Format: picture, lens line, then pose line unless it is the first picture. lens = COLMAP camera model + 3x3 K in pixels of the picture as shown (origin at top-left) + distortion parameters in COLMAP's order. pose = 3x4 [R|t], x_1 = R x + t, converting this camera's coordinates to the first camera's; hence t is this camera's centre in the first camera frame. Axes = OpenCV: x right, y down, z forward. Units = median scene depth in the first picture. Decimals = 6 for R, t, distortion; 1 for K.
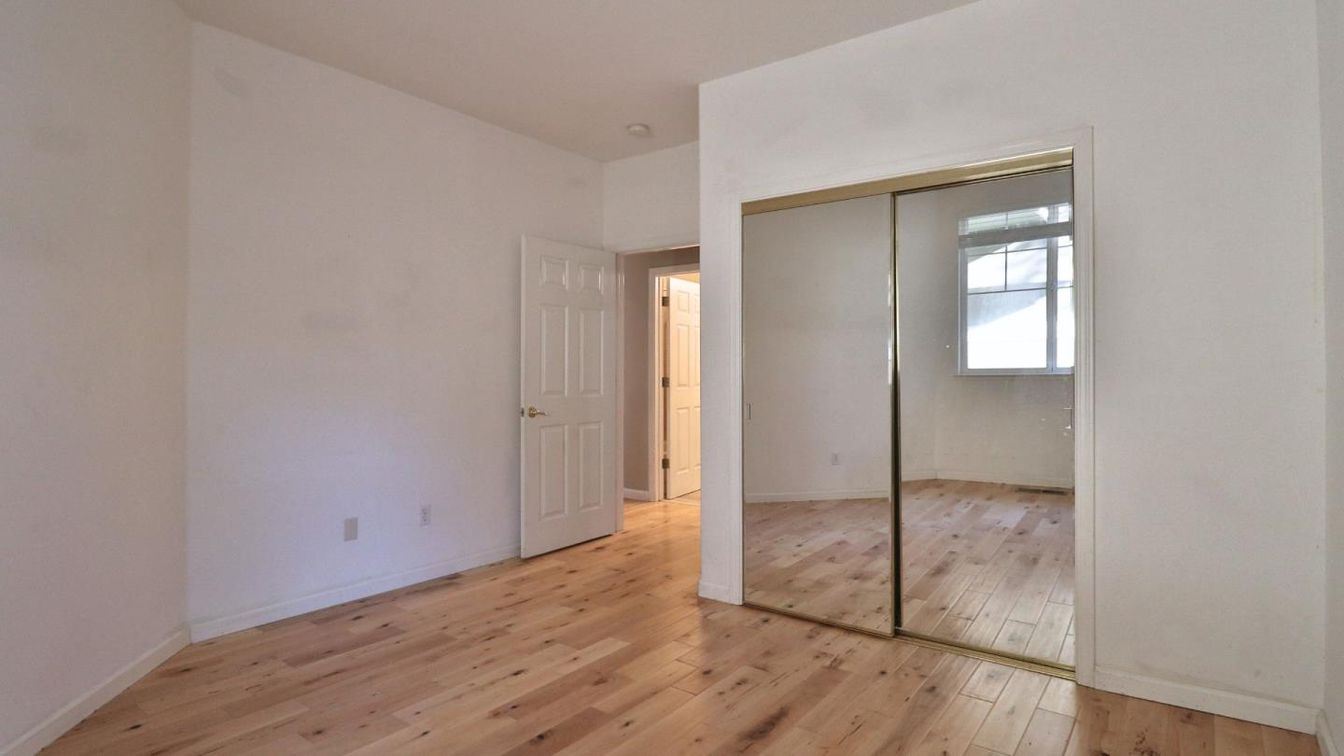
lens RADIAL K [[691.1, 0, 674.6], [0, 691.1, 369.8], [0, 0, 1]] dist [-0.011886, -0.001020]
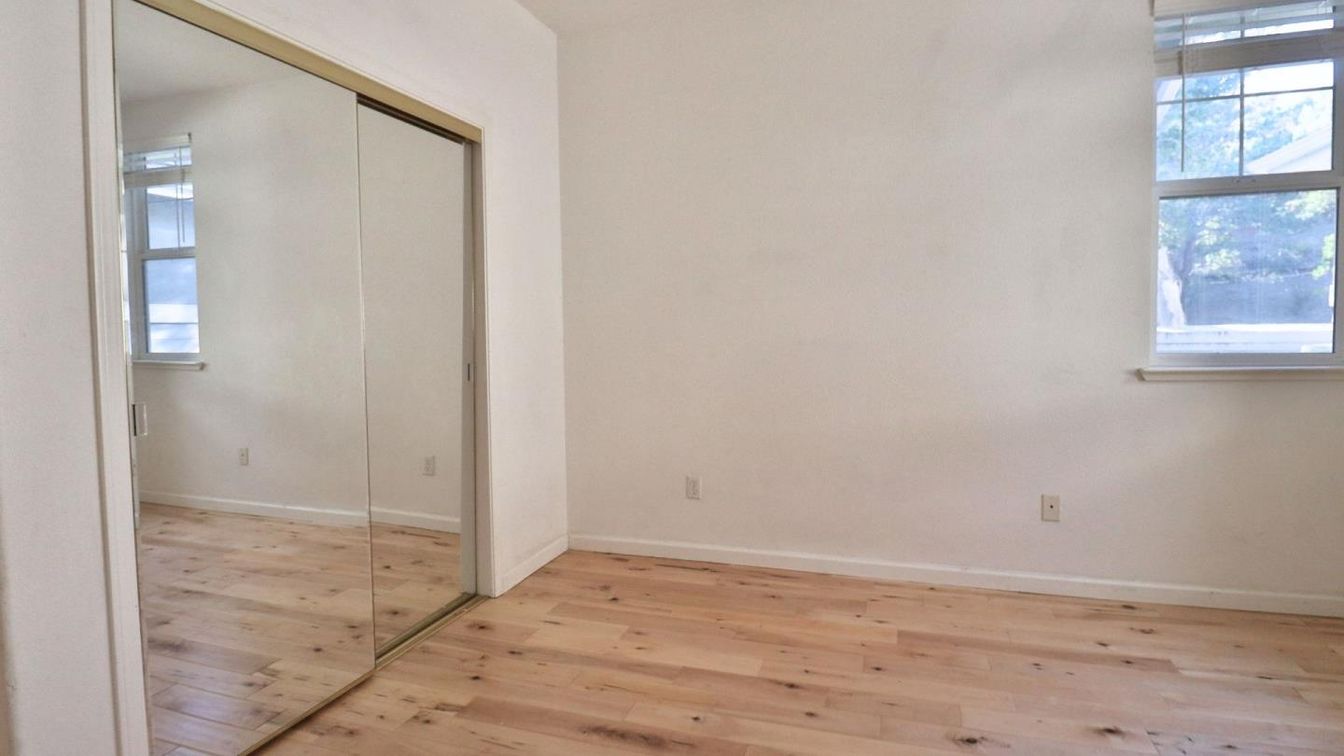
lens RADIAL K [[691.1, 0, 674.6], [0, 691.1, 369.8], [0, 0, 1]] dist [-0.011886, -0.001020]
pose [[-0.325235, -0.053021, 0.944145, -0.331291], [0.004906, 0.998319, 0.057753, 0.000336], [-0.945620, 0.023415, -0.324429, 0.588897]]
